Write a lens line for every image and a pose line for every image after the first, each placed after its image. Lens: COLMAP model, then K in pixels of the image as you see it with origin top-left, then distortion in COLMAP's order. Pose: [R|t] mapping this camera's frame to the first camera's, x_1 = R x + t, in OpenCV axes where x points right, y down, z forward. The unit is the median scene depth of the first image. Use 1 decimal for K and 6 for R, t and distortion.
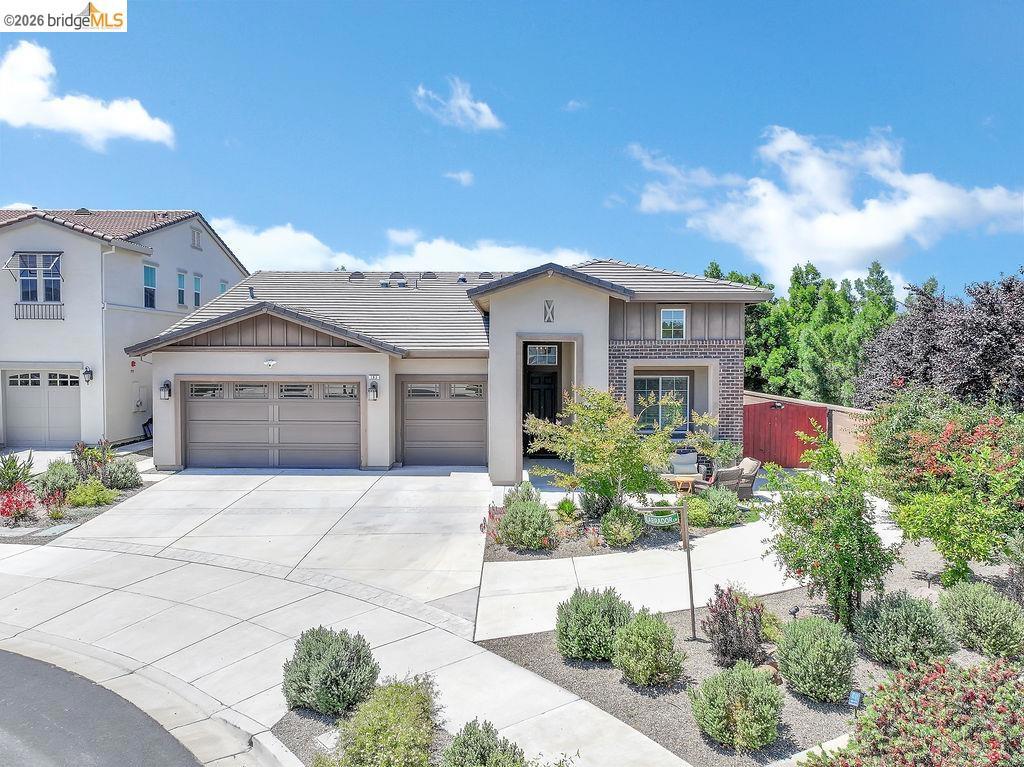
lens RADIAL K [[738.2, 0, 516.5], [0, 738.2, 378.7], [0, 0, 1]] dist [0.003038, 0.010527]
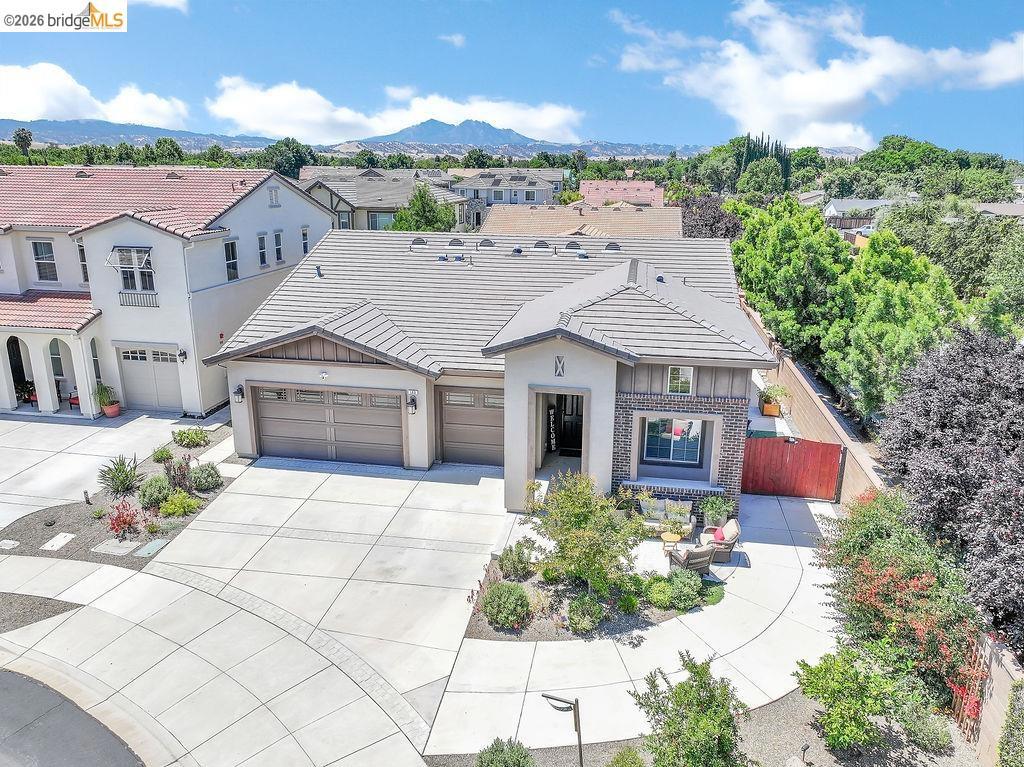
lens RADIAL K [[738.2, 0, 516.5], [0, 738.2, 378.7], [0, 0, 1]] dist [0.003038, 0.010527]
pose [[0.986274, 0.051844, -0.156768, 0.134331], [-0.012645, 0.970357, 0.241346, -0.294745], [0.164633, -0.236051, 0.957693, -0.029840]]
